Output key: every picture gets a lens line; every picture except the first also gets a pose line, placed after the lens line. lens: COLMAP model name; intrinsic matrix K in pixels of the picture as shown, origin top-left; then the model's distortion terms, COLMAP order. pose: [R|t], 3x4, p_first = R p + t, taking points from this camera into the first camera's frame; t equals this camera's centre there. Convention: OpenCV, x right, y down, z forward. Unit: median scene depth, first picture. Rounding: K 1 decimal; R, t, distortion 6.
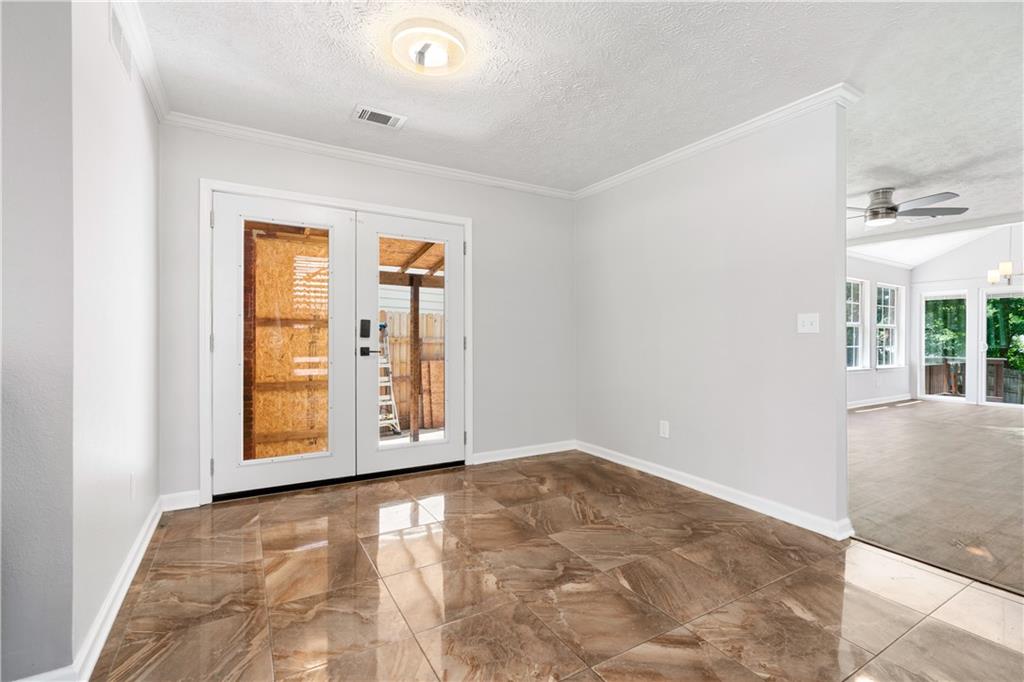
lens RADIAL K [[459.3, 0, 514.1], [0, 459.3, 339.8], [0, 0, 1]] dist [-0.004025, 0.001508]
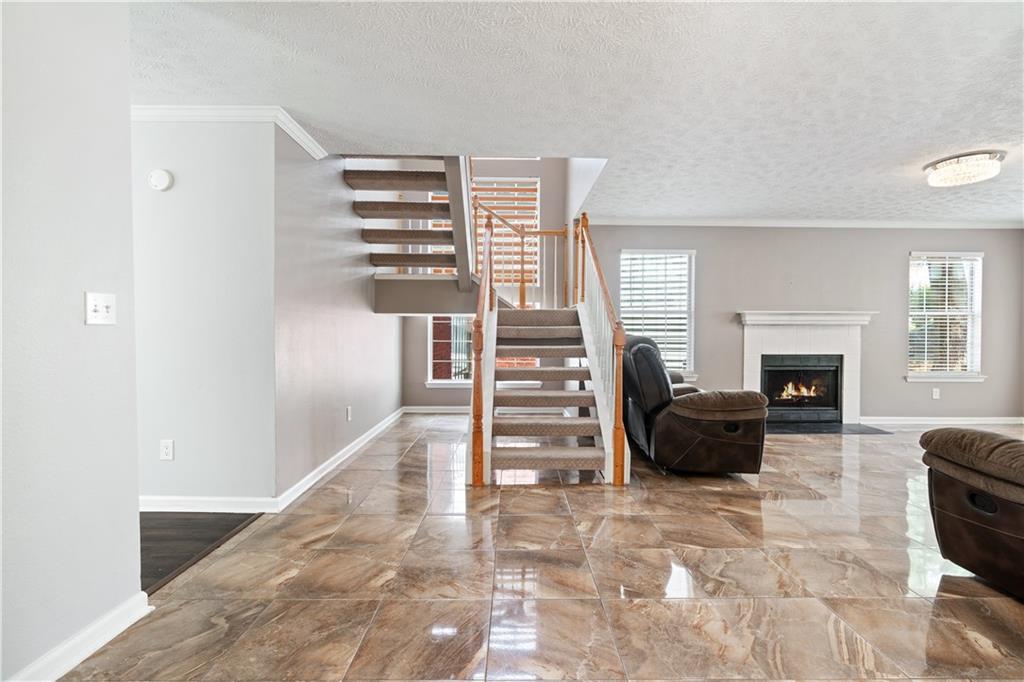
lens RADIAL K [[459.3, 0, 515.9], [0, 459.3, 335.4], [0, 0, 1]] dist [-0.004025, 0.001508]
pose [[-0.862117, -0.012959, 0.506543, -0.197695], [-0.006659, 0.999876, 0.014248, -0.018661], [-0.506665, 0.008910, -0.862097, 1.657317]]
